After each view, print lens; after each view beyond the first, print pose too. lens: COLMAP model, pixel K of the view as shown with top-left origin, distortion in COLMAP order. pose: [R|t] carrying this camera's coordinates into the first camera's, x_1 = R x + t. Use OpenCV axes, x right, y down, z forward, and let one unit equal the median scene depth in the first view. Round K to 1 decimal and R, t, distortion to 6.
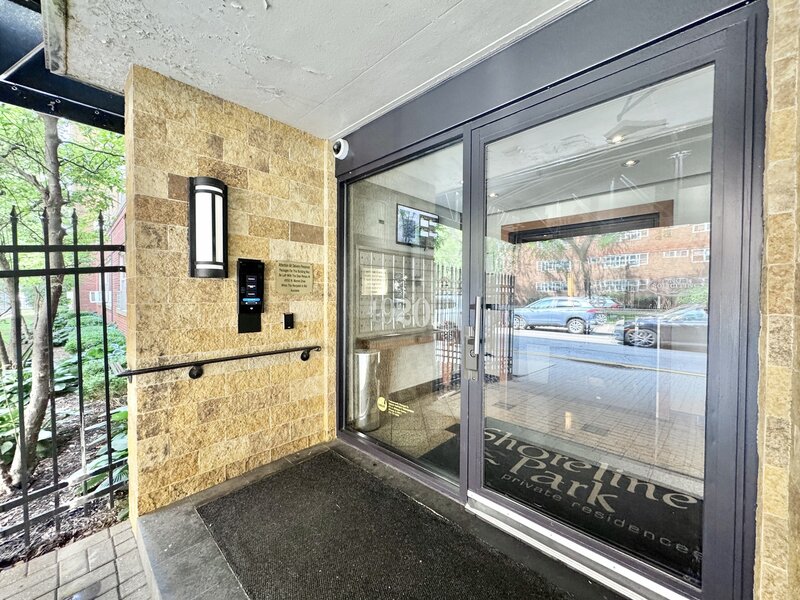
lens RADIAL K [[319.9, 0, 400.0], [0, 319.9, 300.0], [0, 0, 1]] dist [-0.001443, -0.000189]
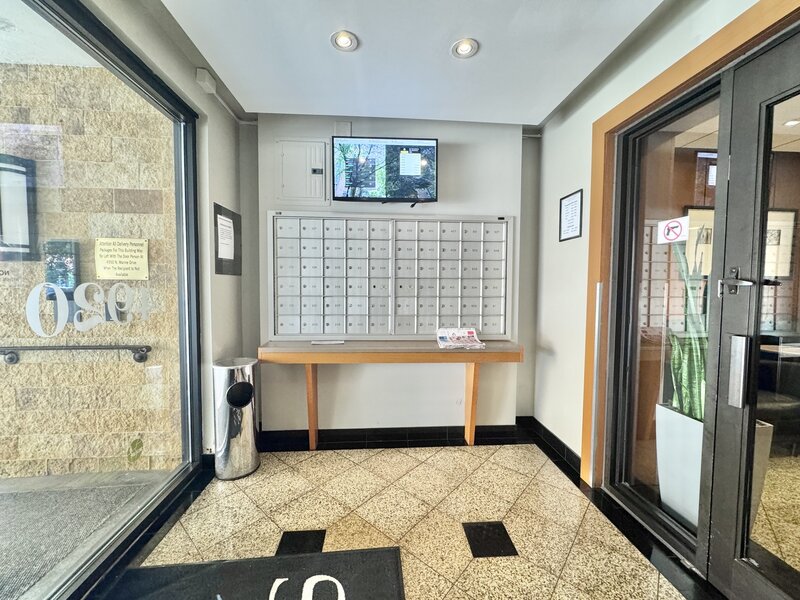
lens RADIAL K [[319.9, 0, 400.0], [0, 319.9, 300.0], [0, 0, 1]] dist [-0.001443, -0.000189]
pose [[0.743814, 0.032615, -0.667590, 0.756331], [-0.014561, 0.999362, 0.032600, -0.001756], [0.668228, -0.014528, 0.743815, 0.892009]]
